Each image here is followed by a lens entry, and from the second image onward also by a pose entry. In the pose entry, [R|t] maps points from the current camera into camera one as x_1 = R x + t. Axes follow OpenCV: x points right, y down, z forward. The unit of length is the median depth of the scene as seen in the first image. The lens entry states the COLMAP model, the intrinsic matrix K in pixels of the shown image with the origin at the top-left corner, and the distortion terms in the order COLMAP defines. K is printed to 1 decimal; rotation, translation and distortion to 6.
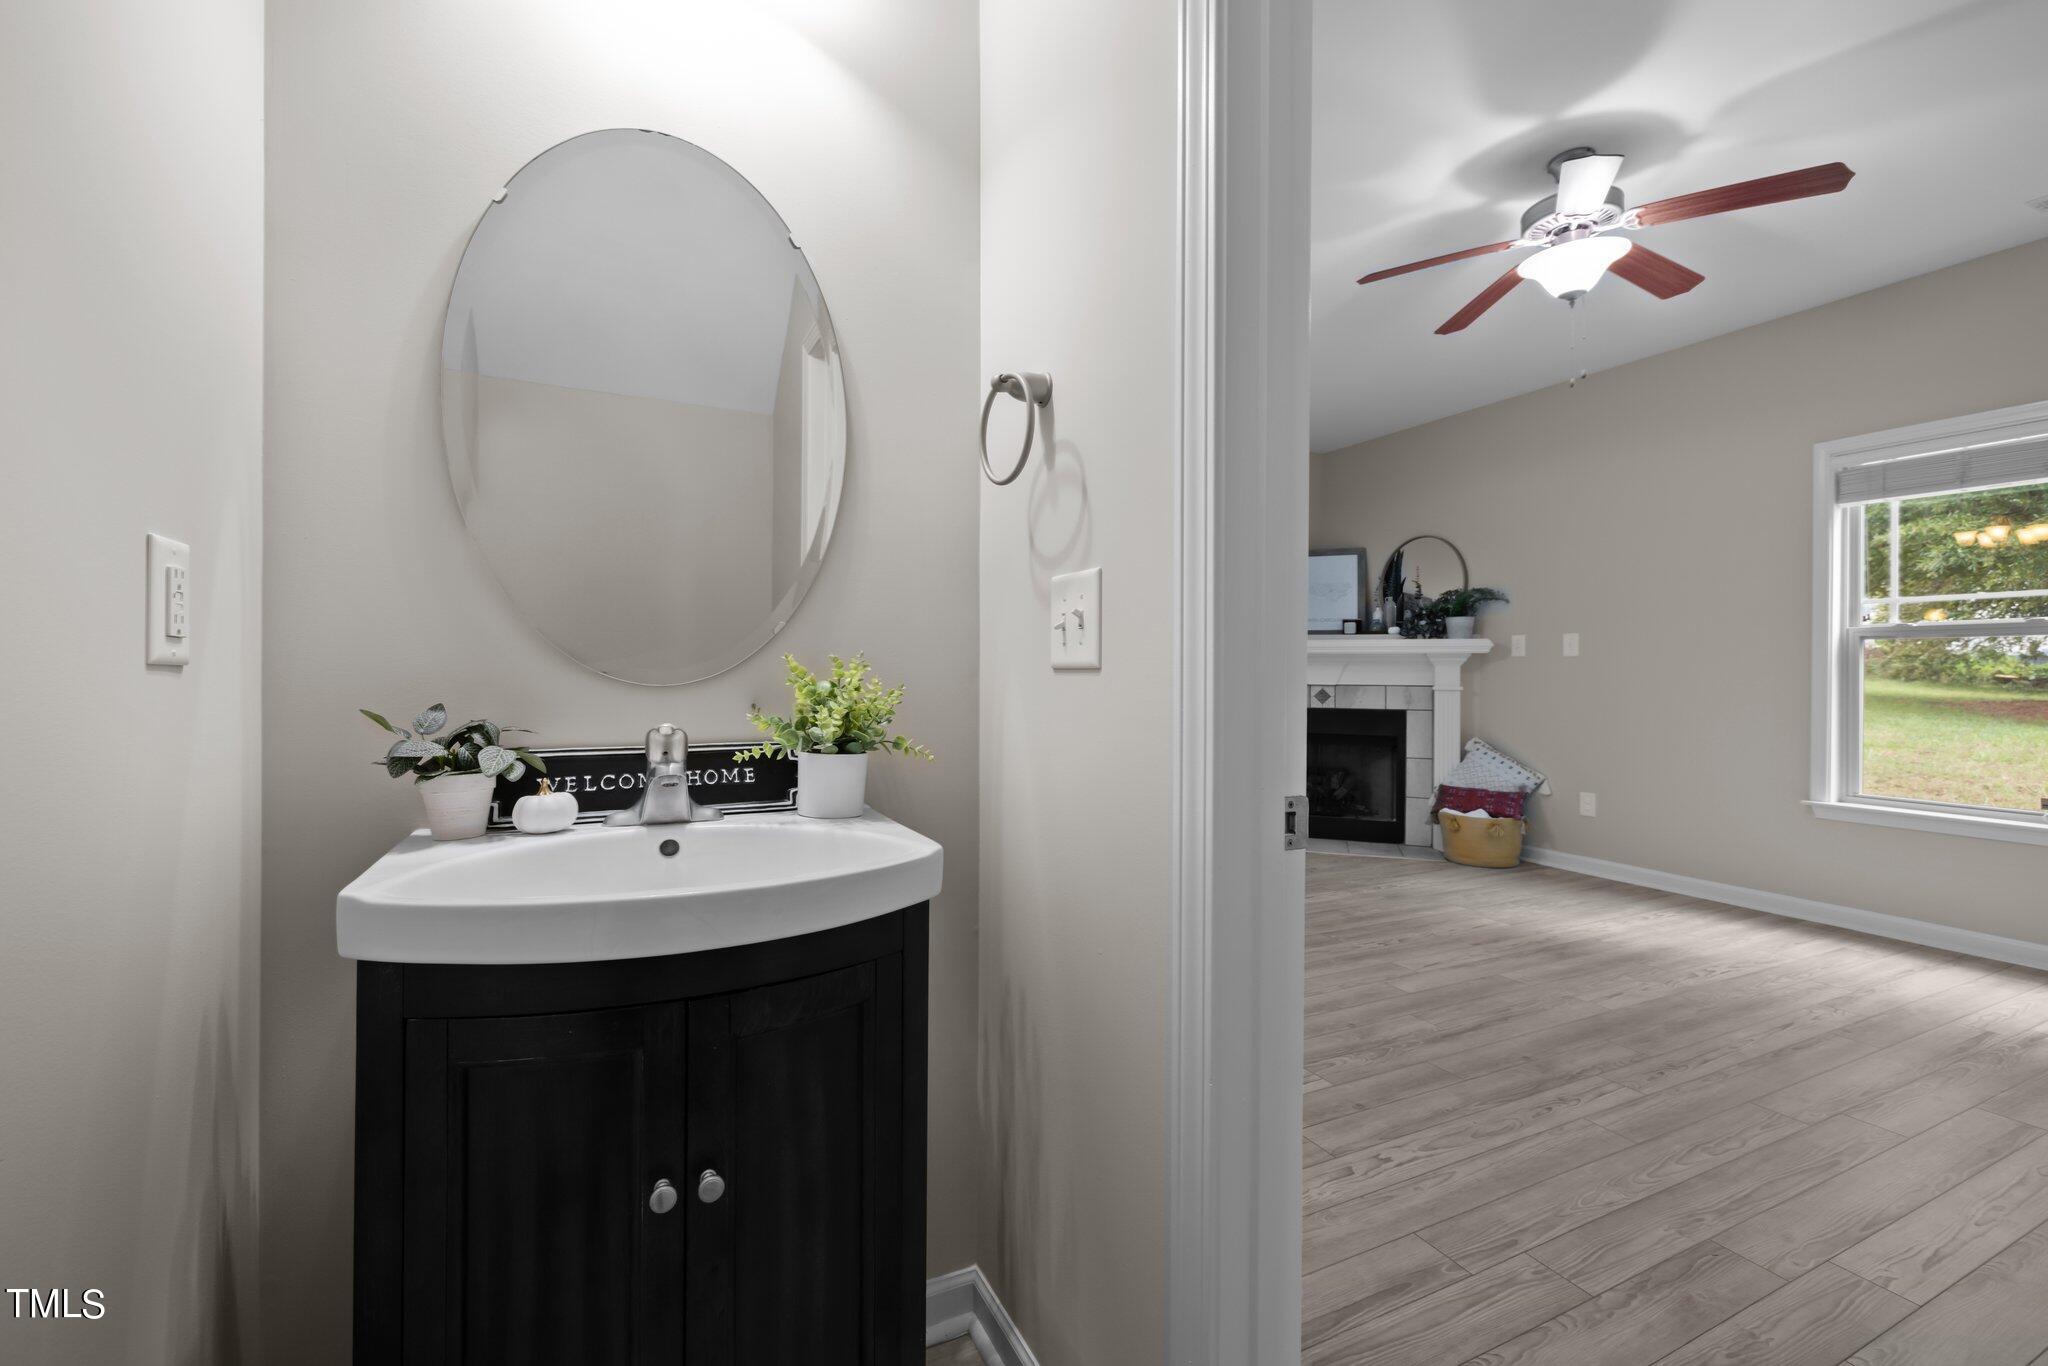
lens RADIAL K [[860.7, 0, 1021.9], [0, 860.7, 669.4], [0, 0, 1]] dist [0.004784, -0.000051]
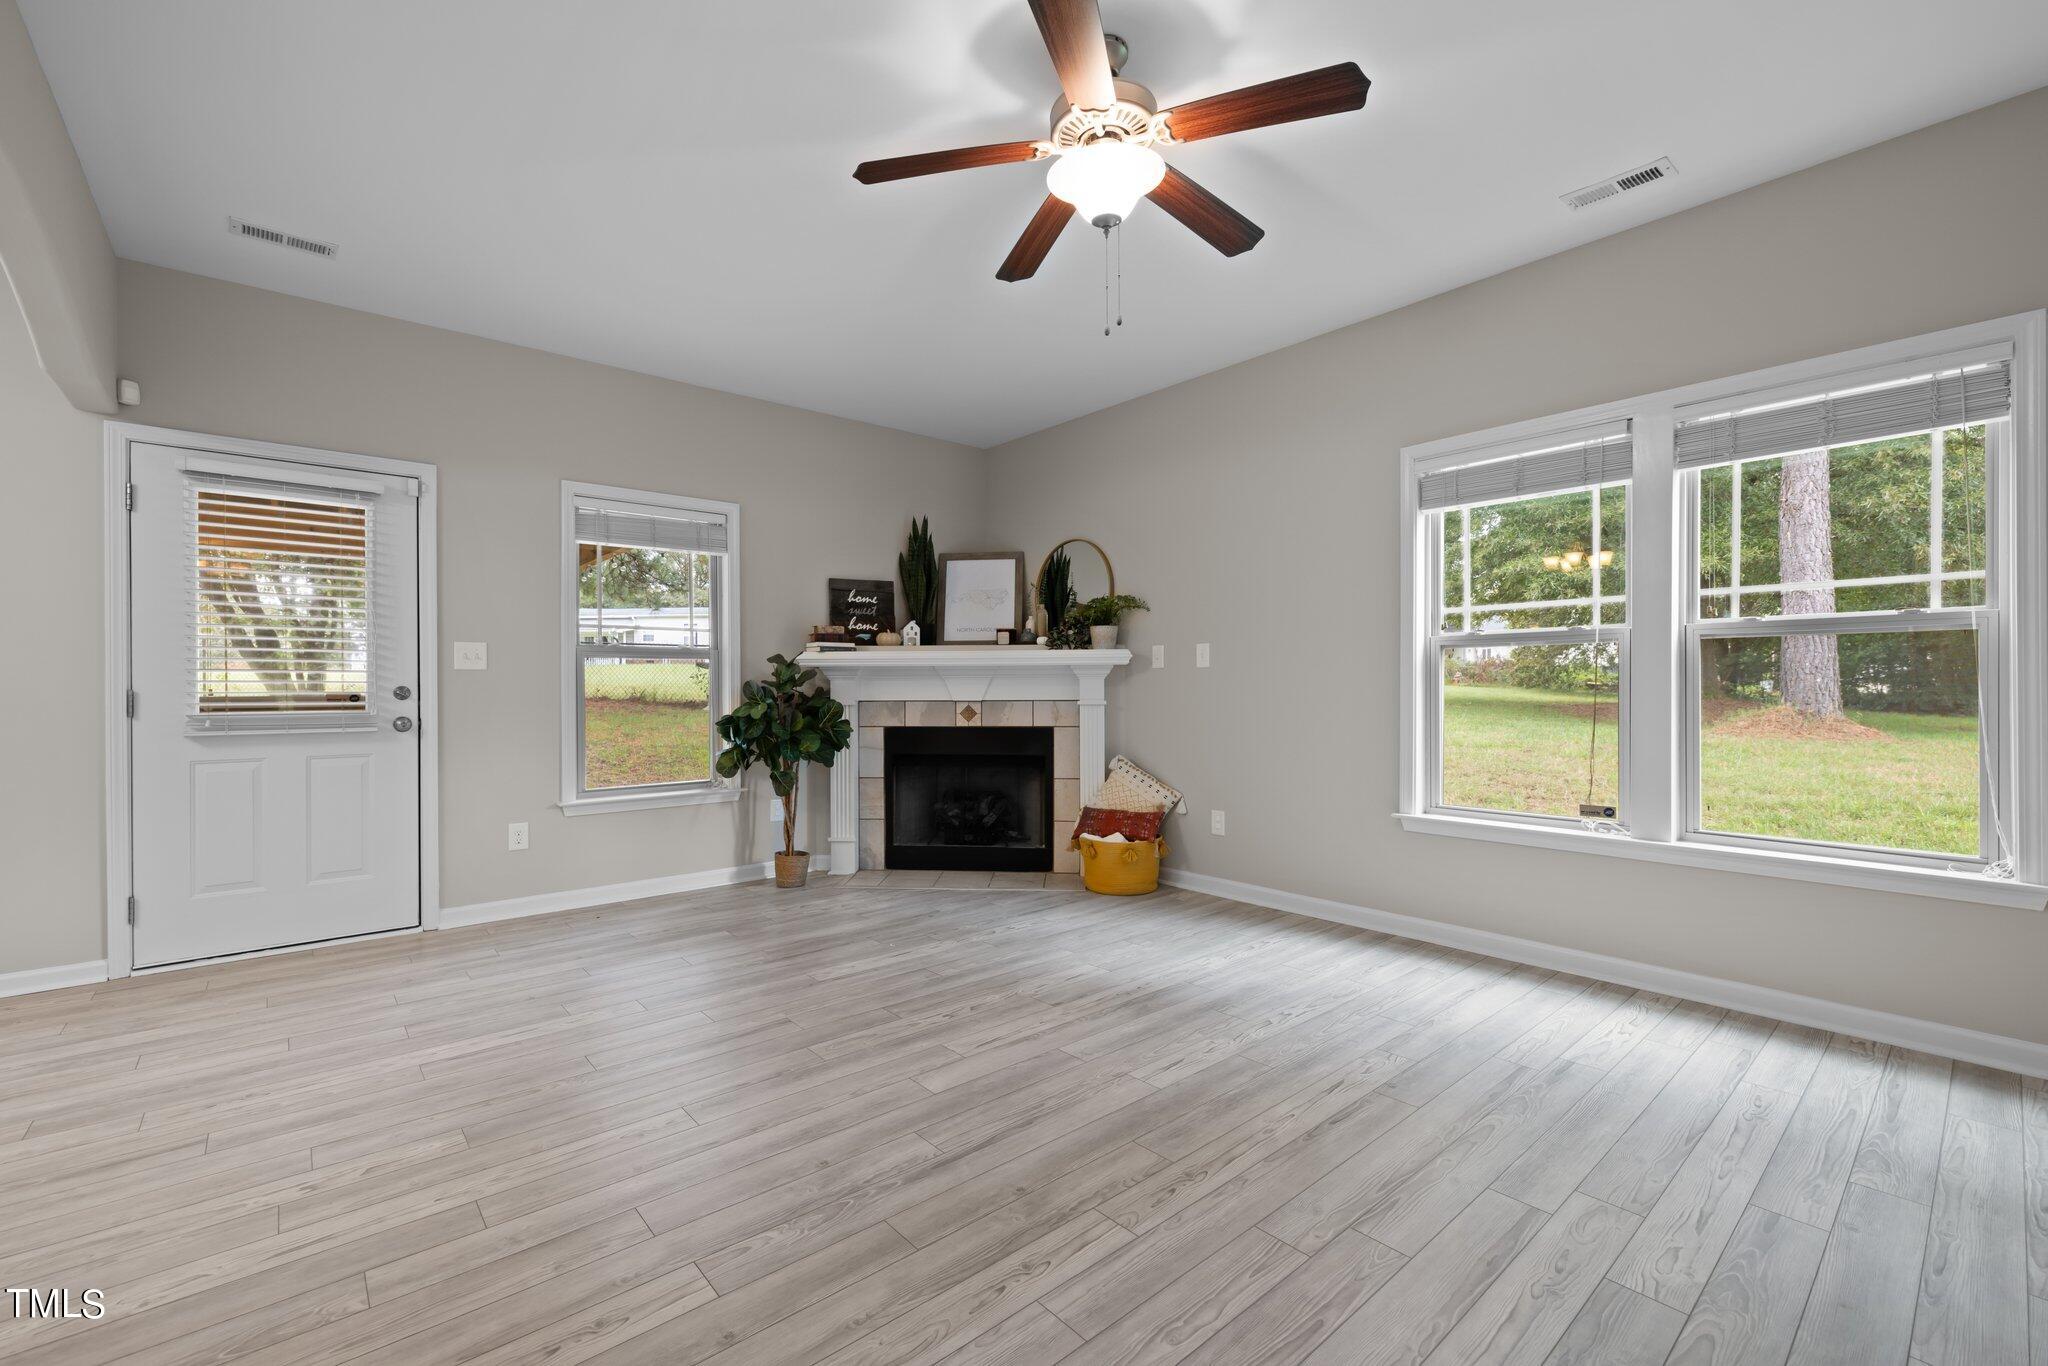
lens RADIAL K [[860.8, 0, 1016.8], [0, 860.8, 692.0], [0, 0, 1]] dist [0.000668, 0.000129]
pose [[0.967580, -0.012257, 0.252266, 0.195848], [0.010088, 0.999900, 0.009891, 0.000348], [-0.252362, -0.007026, 0.967607, 0.131959]]
